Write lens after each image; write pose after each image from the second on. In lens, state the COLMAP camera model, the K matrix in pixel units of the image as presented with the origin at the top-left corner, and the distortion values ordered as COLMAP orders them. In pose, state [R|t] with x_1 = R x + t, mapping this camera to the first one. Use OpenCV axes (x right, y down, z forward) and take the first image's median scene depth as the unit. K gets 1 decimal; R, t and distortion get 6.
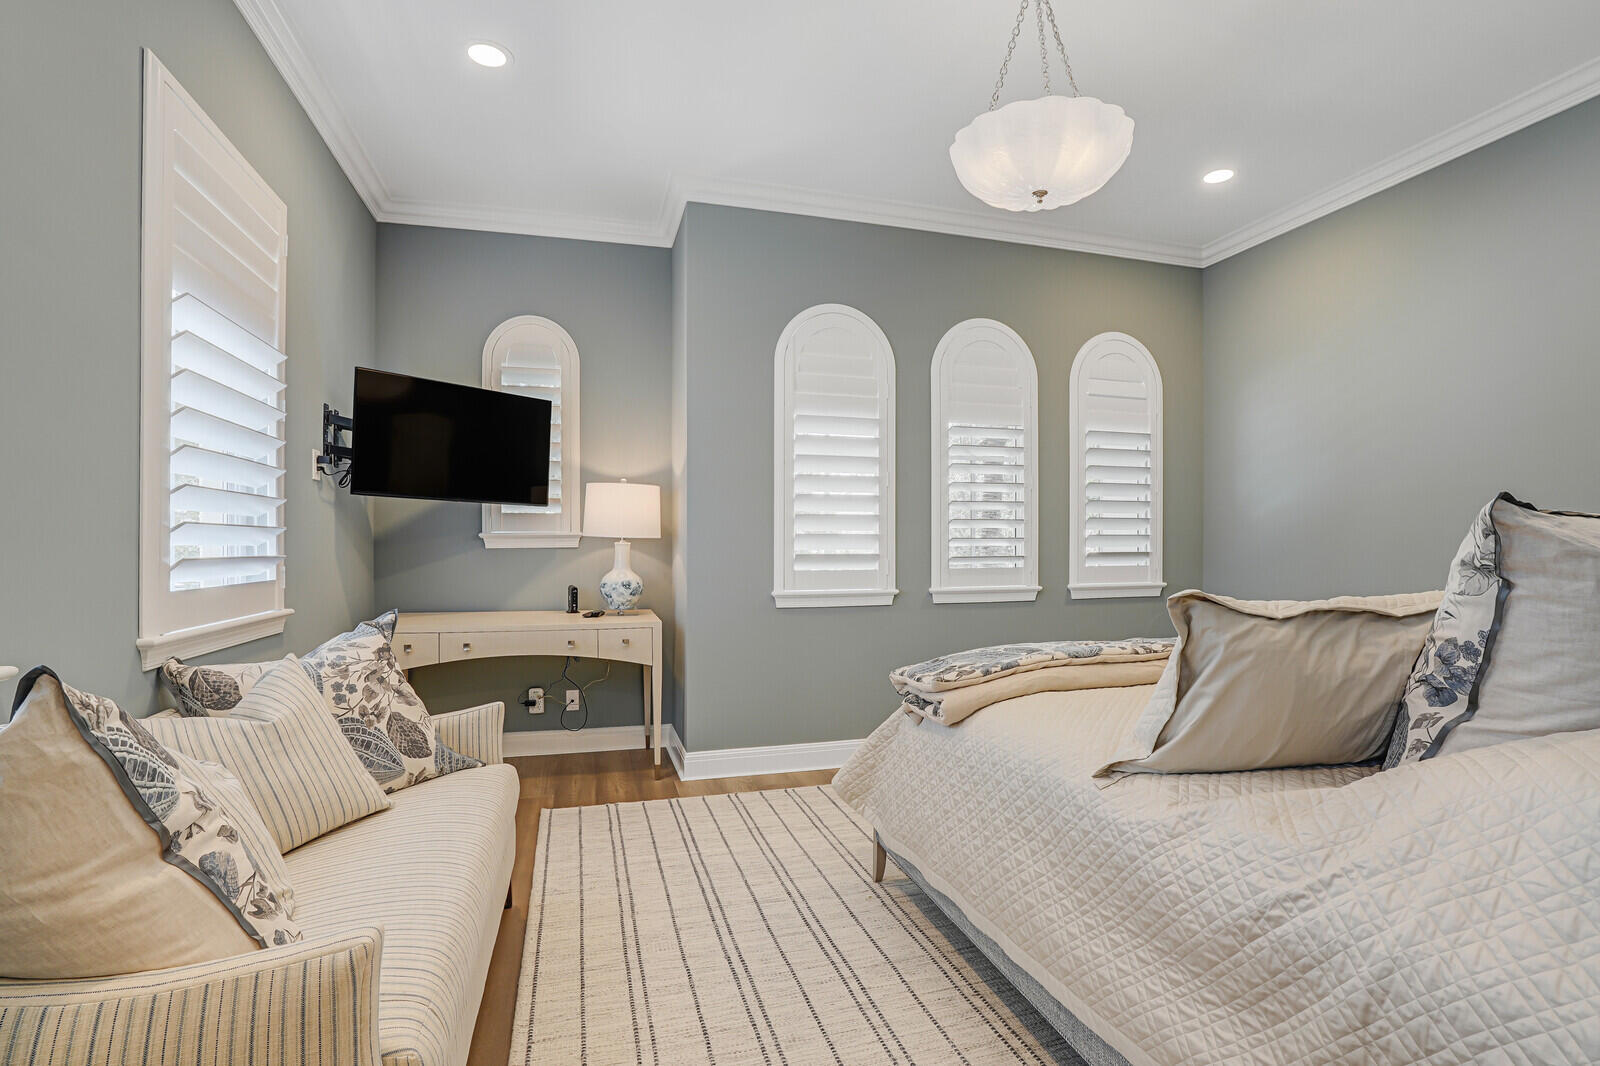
lens RADIAL K [[752.6, 0, 803.9], [0, 752.6, 531.7], [0, 0, 1]] dist [-0.067442, 0.025175]
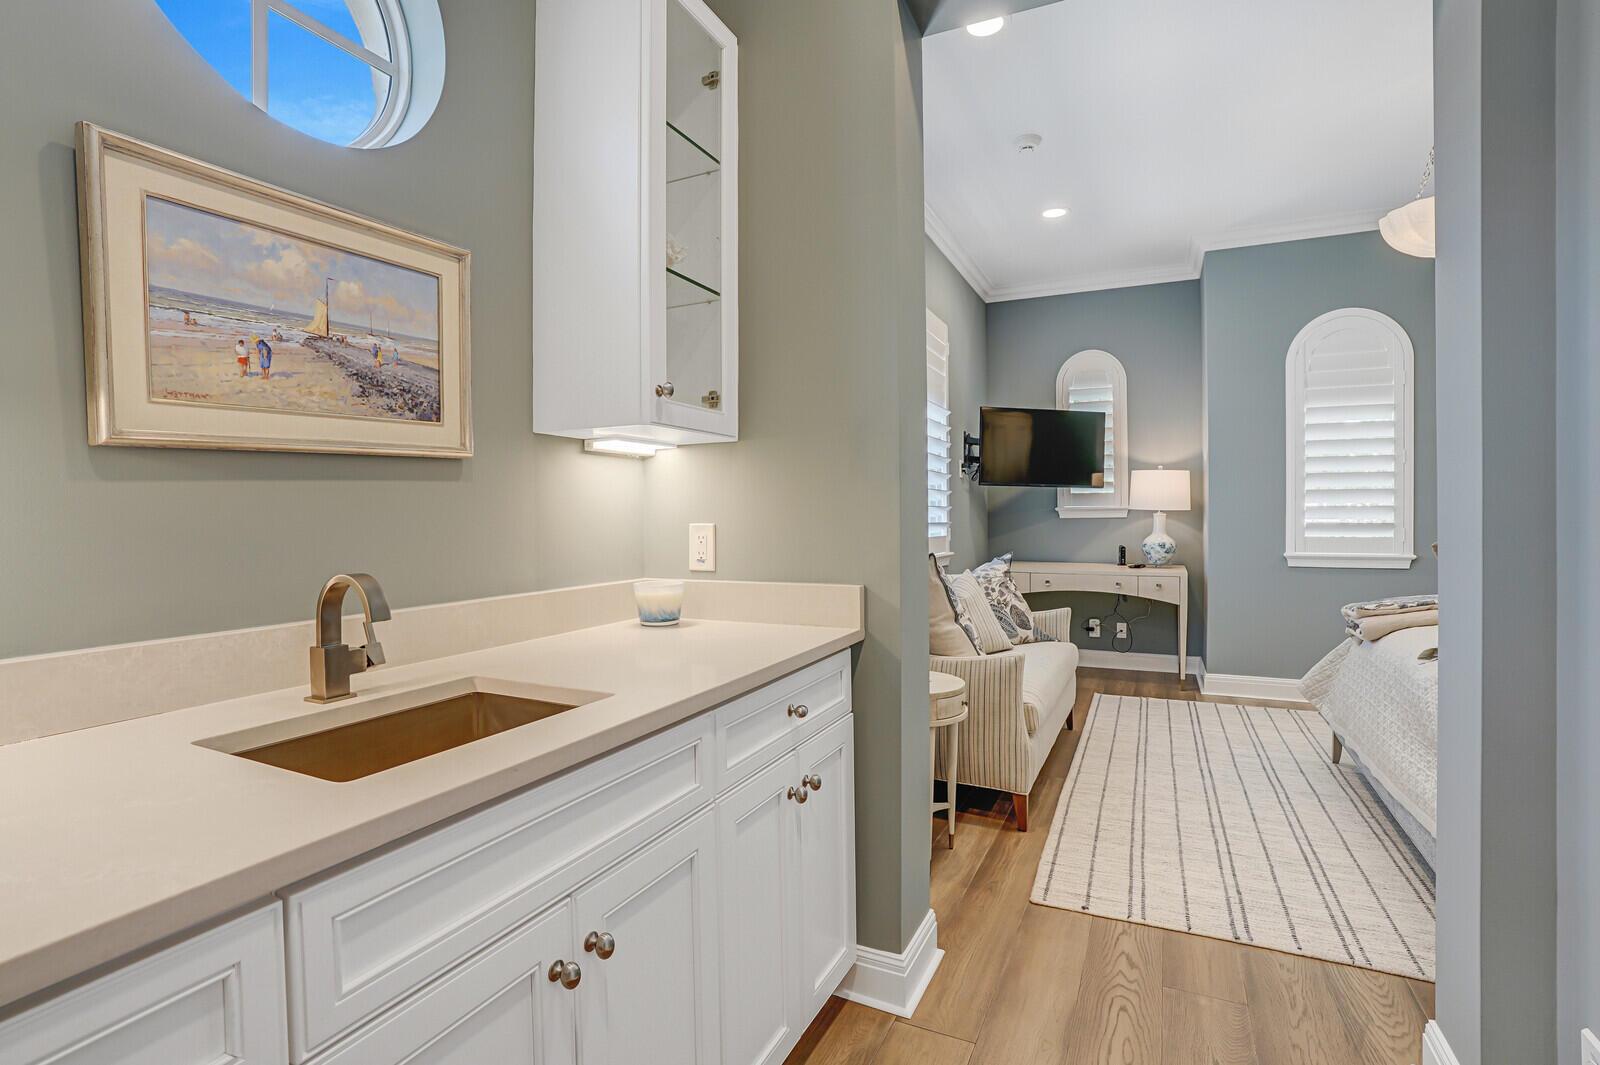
lens RADIAL K [[752.6, 0, 803.9], [0, 752.6, 531.2], [0, 0, 1]] dist [-0.067442, 0.025175]
pose [[0.744547, 0.011604, -0.667469, 0.207620], [0.014444, 0.999335, 0.033485, -0.009832], [0.667413, -0.034572, 0.743884, -0.500498]]
